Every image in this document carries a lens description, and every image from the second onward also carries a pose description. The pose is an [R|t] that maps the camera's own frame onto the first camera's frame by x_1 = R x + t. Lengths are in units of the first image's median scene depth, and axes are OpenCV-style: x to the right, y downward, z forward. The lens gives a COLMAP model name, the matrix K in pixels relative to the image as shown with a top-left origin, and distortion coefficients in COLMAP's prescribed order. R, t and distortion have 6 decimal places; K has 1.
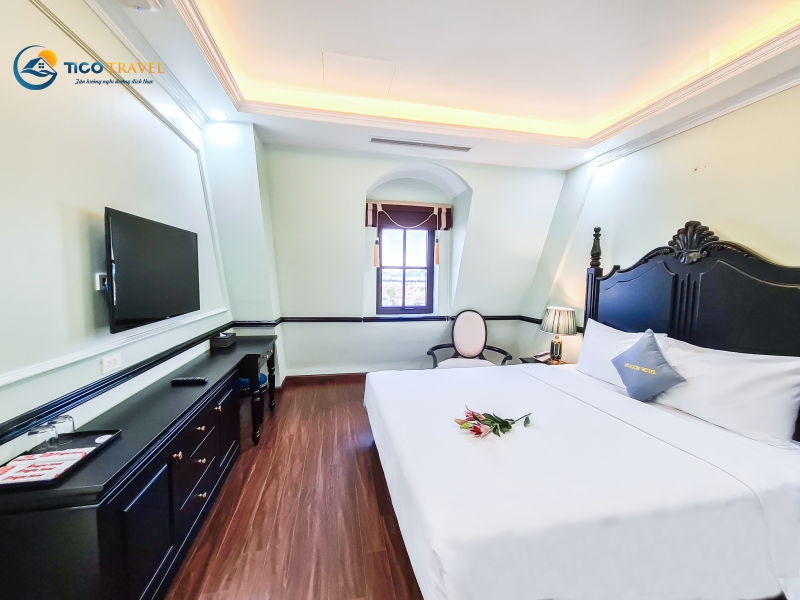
lens RADIAL K [[327.1, 0, 400.0], [0, 327.1, 300.0], [0, 0, 1]] dist [0.000447, 0.000197]
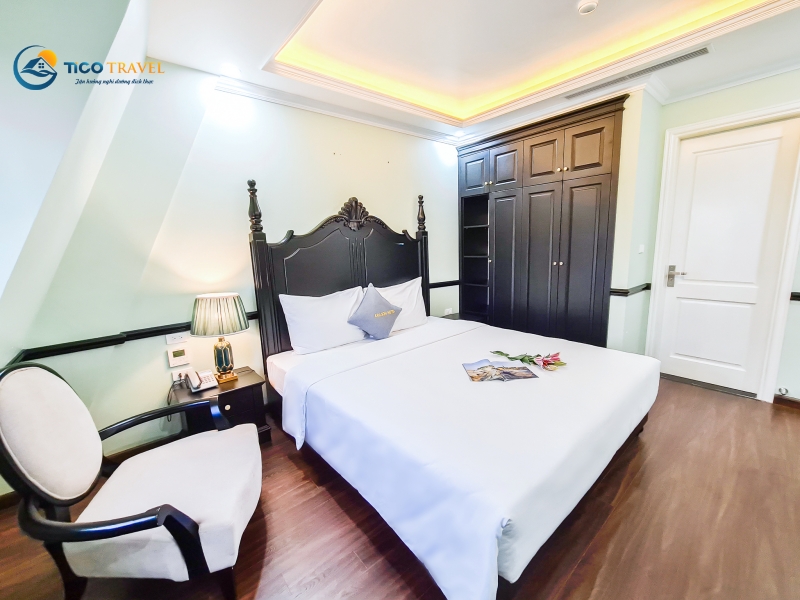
lens RADIAL K [[333.2, 0, 412.8], [0, 333.2, 298.0], [0, 0, 1]] dist [-0.000957, -0.000050]
pose [[-0.490069, -0.159396, 0.856986, -0.282906], [0.082102, 0.970328, 0.227428, -0.091584], [-0.867809, 0.181816, -0.462440, 0.999918]]
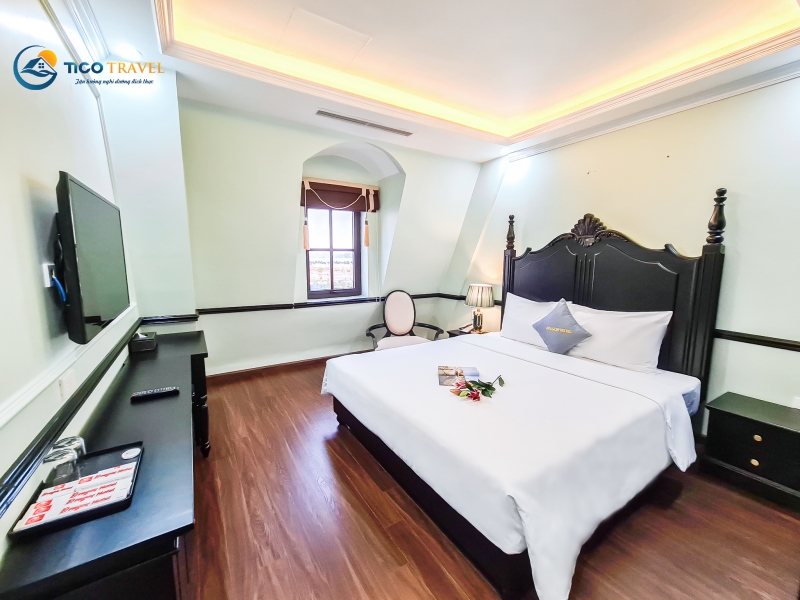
lens RADIAL K [[327.1, 0, 400.0], [0, 327.1, 300.0], [0, 0, 1]] dist [0.000447, 0.000197]
pose [[0.935987, -0.057591, 0.347293, -0.186156], [0.037223, 0.997188, 0.065042, -0.007953], [-0.350062, -0.047951, 0.935499, 0.020491]]
